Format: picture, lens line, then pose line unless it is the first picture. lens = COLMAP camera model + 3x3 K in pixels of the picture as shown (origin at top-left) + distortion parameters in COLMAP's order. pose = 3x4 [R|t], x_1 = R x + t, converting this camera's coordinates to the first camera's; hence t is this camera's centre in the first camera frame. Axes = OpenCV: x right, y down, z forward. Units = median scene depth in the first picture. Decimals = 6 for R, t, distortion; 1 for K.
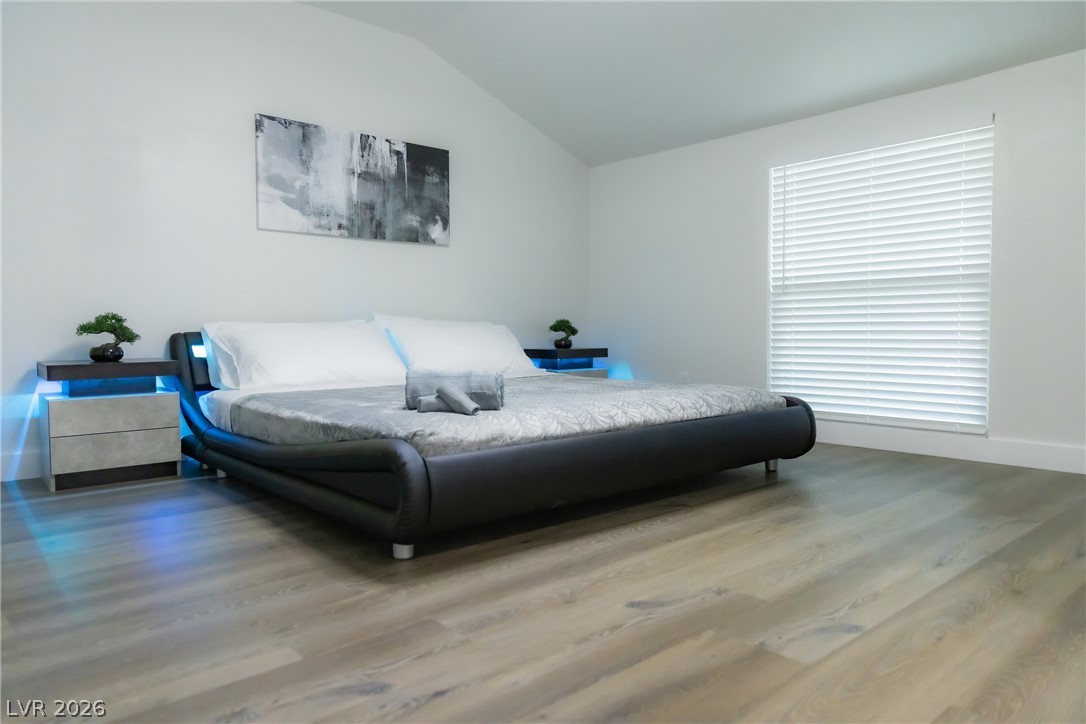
lens RADIAL K [[715.0, 0, 542.6], [0, 715.0, 362.2], [0, 0, 1]] dist [0.002674, 0.003365]
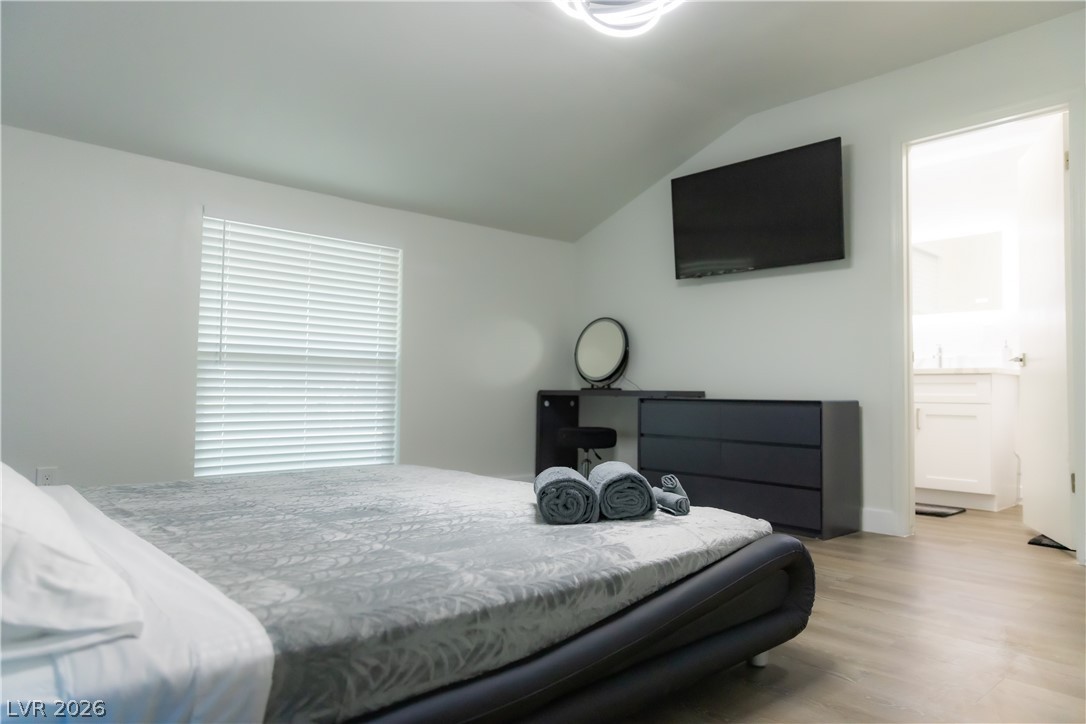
lens RADIAL K [[715.0, 0, 542.9], [0, 715.0, 361.7], [0, 0, 1]] dist [0.002674, 0.003365]
pose [[-0.020059, 0.049525, 0.998571, -0.603598], [0.032273, 0.998284, -0.048863, -0.044440], [-0.999278, 0.031247, -0.021623, 0.681119]]
